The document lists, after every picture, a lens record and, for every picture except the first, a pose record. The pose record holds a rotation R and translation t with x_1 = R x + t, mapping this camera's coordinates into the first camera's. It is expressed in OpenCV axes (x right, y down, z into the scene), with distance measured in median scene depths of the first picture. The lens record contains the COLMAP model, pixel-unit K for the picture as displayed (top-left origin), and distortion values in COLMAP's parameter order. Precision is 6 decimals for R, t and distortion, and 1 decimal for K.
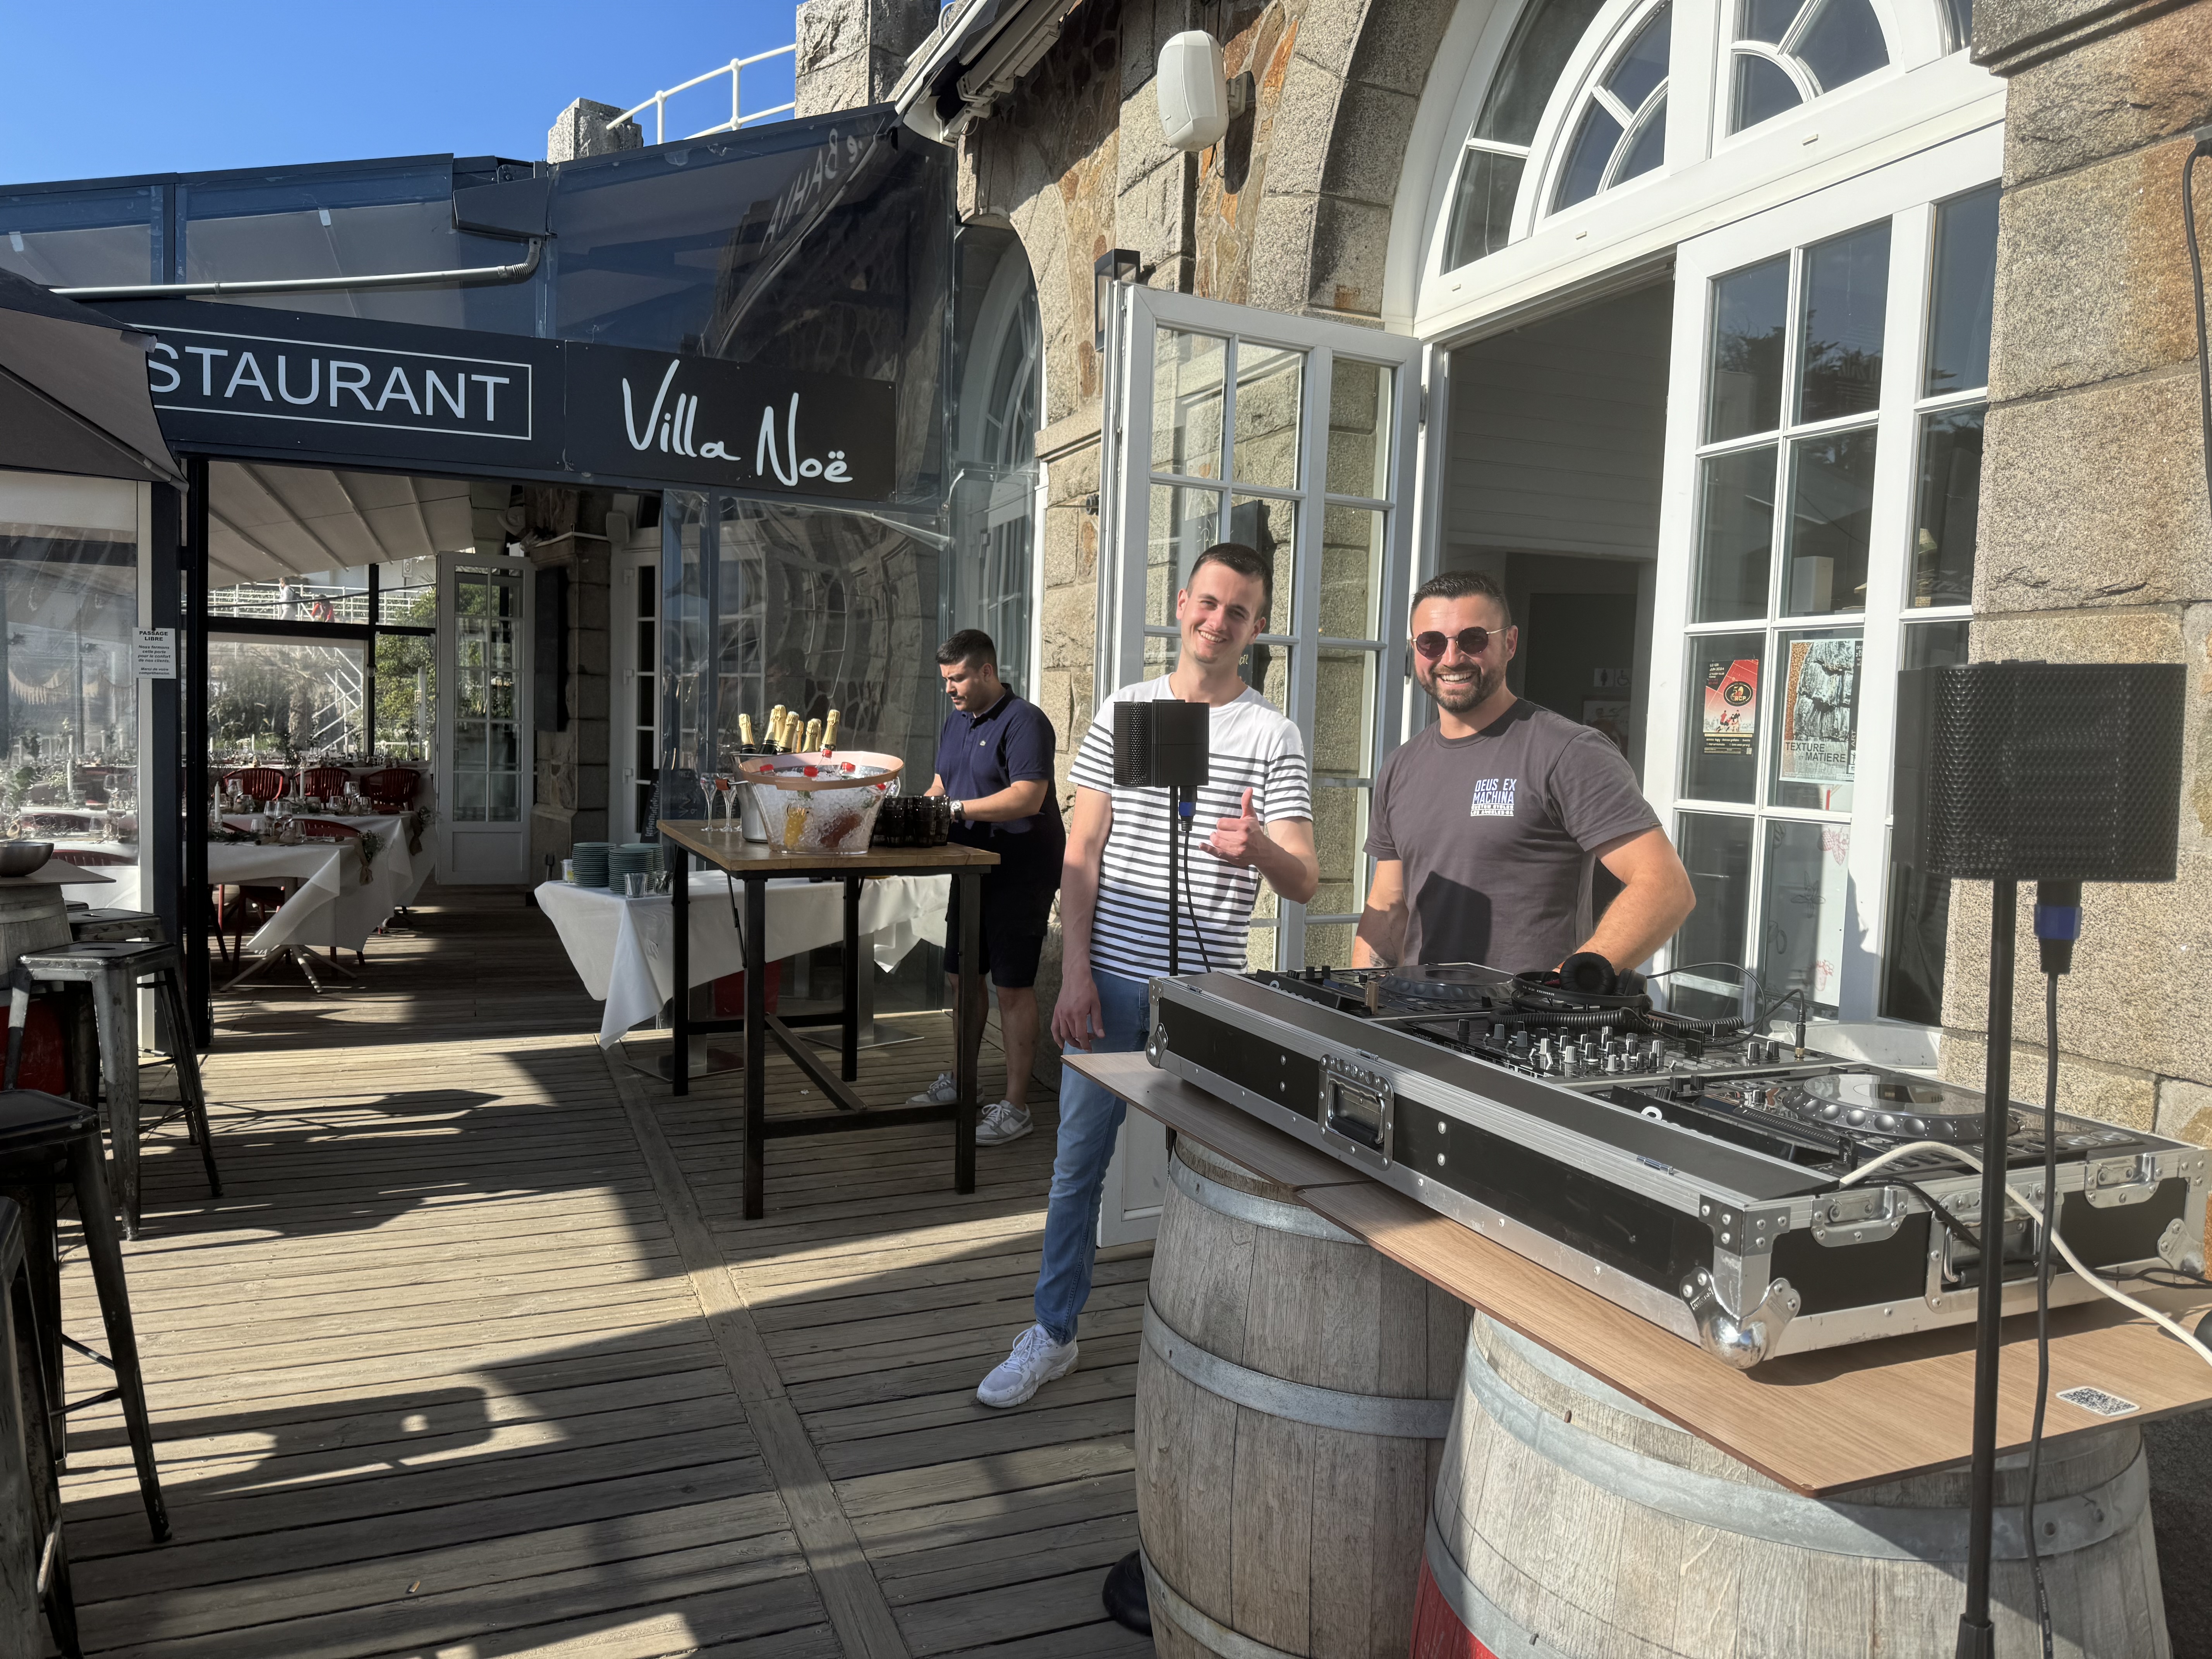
lens RADIAL K [[1548.4, 0, 1113.9], [0, 1548.4, 820.1], [0, 0, 1]] dist [0.025444, -0.036593]
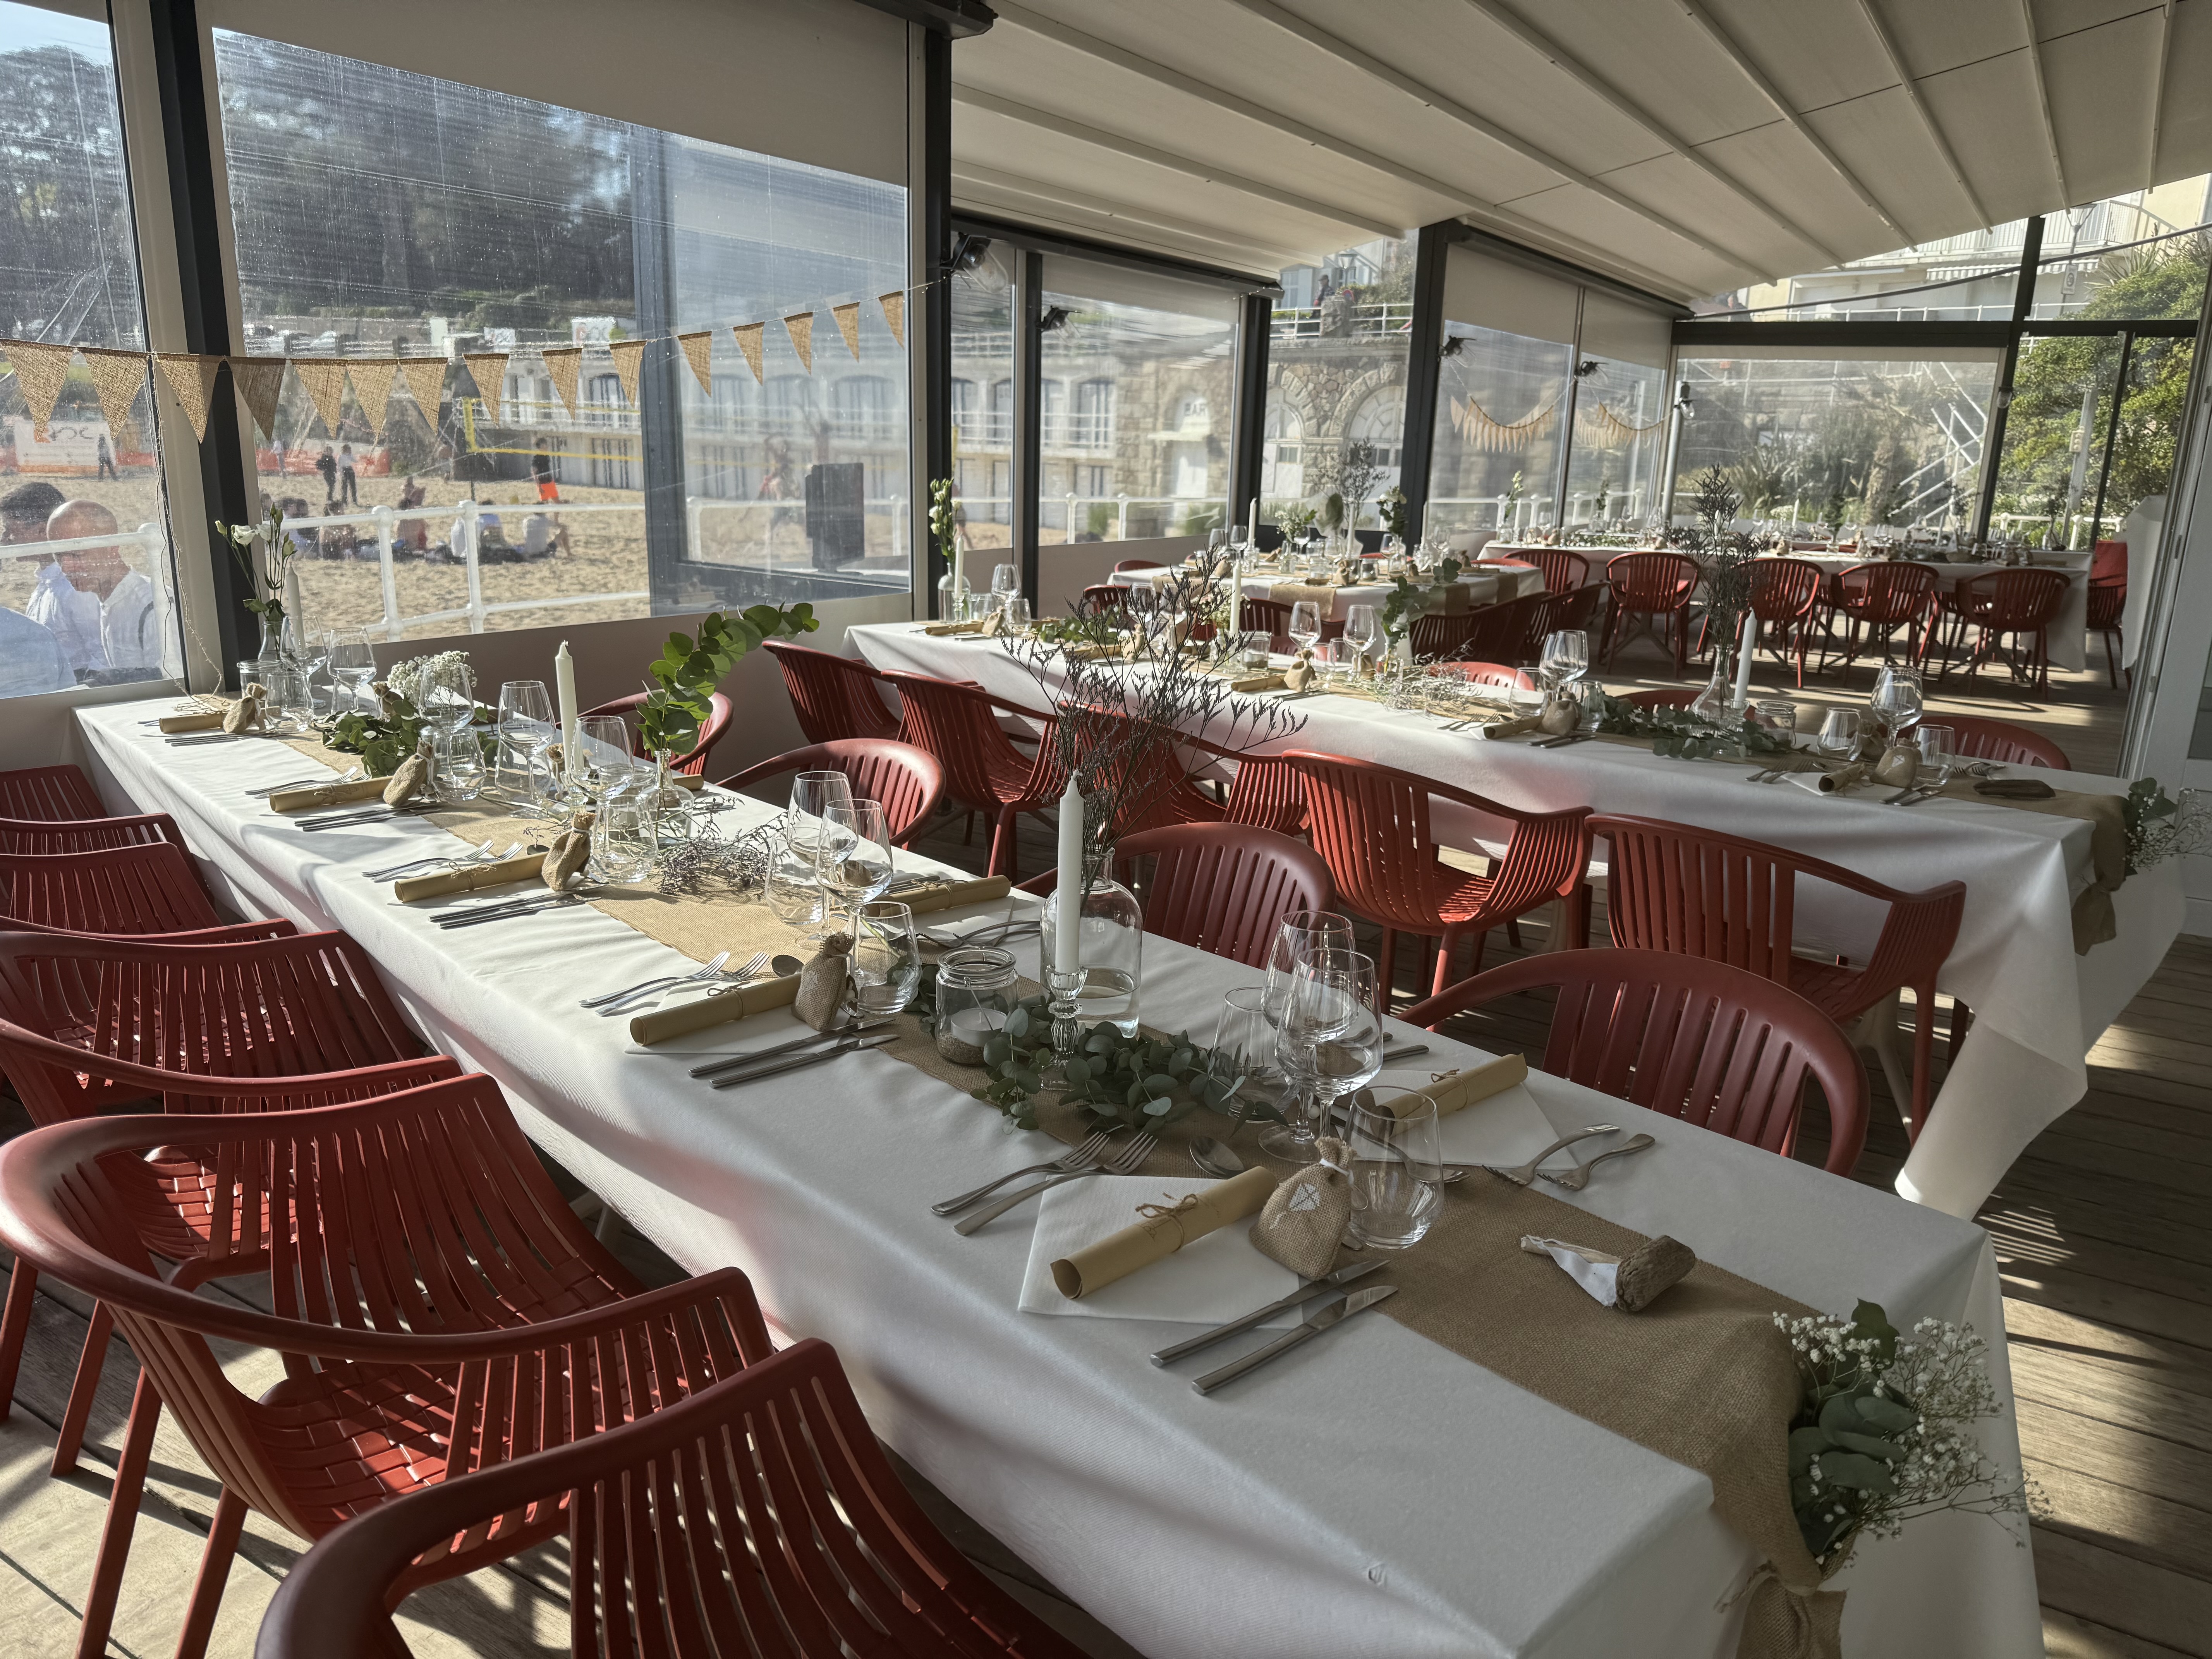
lens RADIAL K [[1548.4, 0, 1113.6], [0, 1548.4, 831.8], [0, 0, 1]] dist [0.025444, -0.036593]
pose [[0.584350, 0.185296, -0.790064, -0.485442], [-0.061127, 0.980867, 0.184835, -0.057392], [0.809197, -0.059714, 0.584496, 1.009989]]
